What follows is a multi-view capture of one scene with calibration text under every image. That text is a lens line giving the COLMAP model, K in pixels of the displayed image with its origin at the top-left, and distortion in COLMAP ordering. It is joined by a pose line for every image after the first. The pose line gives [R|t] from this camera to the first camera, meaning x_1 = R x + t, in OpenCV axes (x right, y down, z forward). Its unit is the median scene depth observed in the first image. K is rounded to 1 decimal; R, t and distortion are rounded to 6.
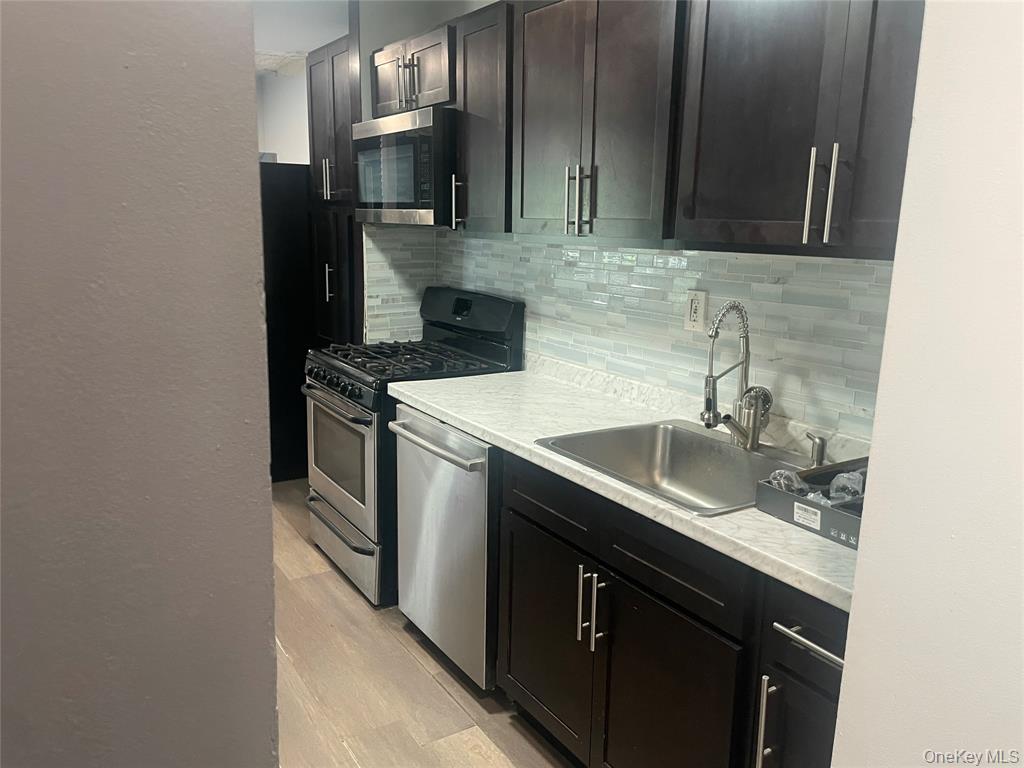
lens RADIAL K [[785.0, 0, 512.0], [0, 785.0, 384.0], [0, 0, 1]] dist [0.113615, -0.146090]
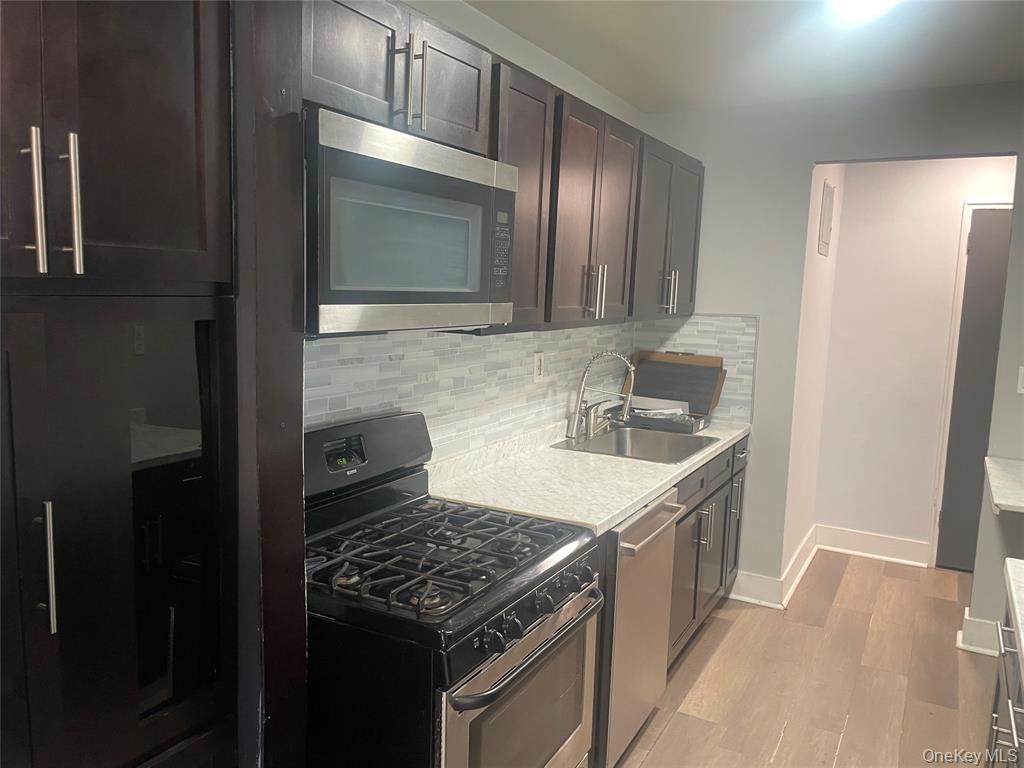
lens RADIAL K [[785.0, 0, 512.0], [0, 785.0, 384.0], [0, 0, 1]] dist [0.113615, -0.146090]
pose [[-0.478166, -0.150832, 0.865221, -0.736185], [0.136404, 0.960435, 0.242815, -0.320219], [-0.867612, 0.234126, -0.438673, 1.316151]]
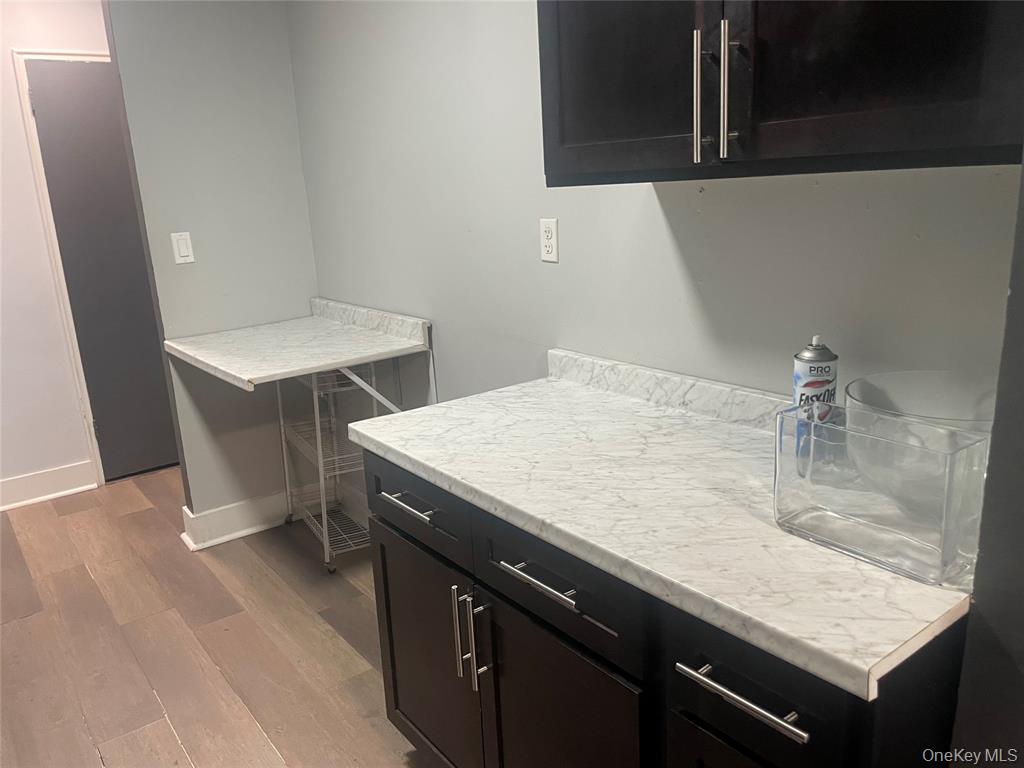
lens RADIAL K [[785.0, 0, 512.0], [0, 785.0, 384.0], [0, 0, 1]] dist [0.113615, -0.146090]
pose [[-0.996326, 0.042956, -0.074095, -0.478324], [0.005876, 0.897375, 0.441229, -0.253988], [0.085444, 0.439172, -0.894330, 1.231008]]
